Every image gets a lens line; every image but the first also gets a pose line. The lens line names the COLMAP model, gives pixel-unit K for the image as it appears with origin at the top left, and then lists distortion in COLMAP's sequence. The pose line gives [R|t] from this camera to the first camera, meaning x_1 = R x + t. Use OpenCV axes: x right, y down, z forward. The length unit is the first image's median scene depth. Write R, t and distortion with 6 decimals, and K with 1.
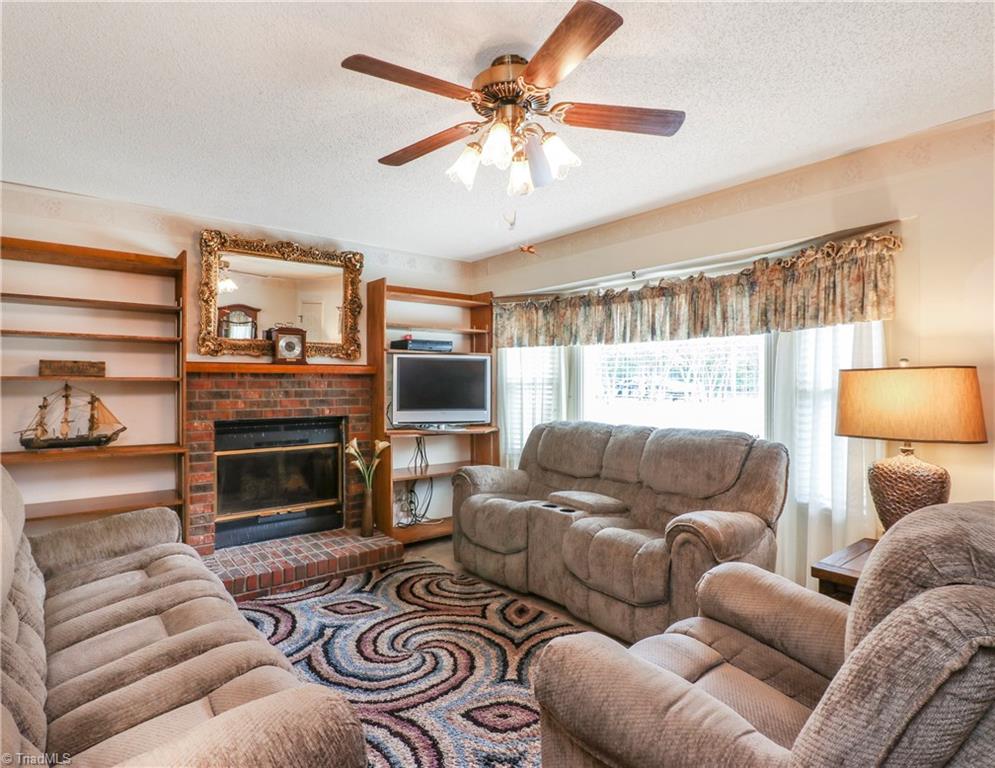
lens RADIAL K [[551.5, 0, 499.8], [0, 551.5, 386.2], [0, 0, 1]] dist [0.010752, -0.002547]
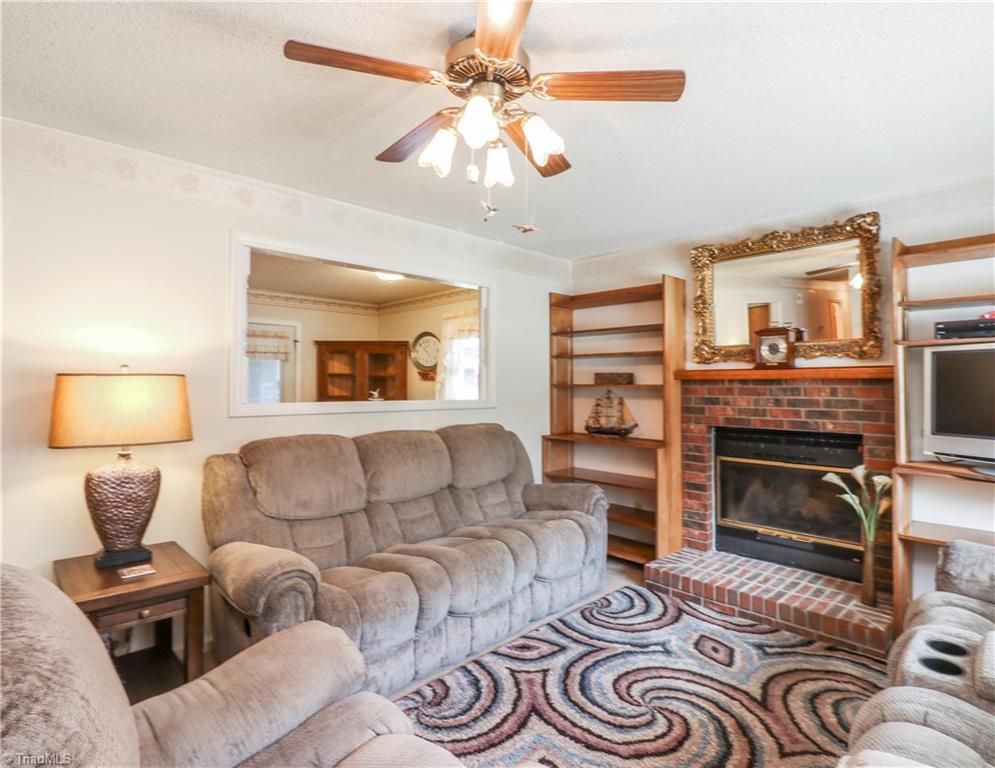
lens RADIAL K [[551.5, 0, 493.7], [0, 551.5, 383.6], [0, 0, 1]] dist [0.010752, -0.002547]
pose [[0.065093, -0.007128, -0.997854, 0.528112], [-0.012785, 0.999886, -0.007977, -0.003639], [0.997797, 0.013276, 0.064994, 0.545391]]
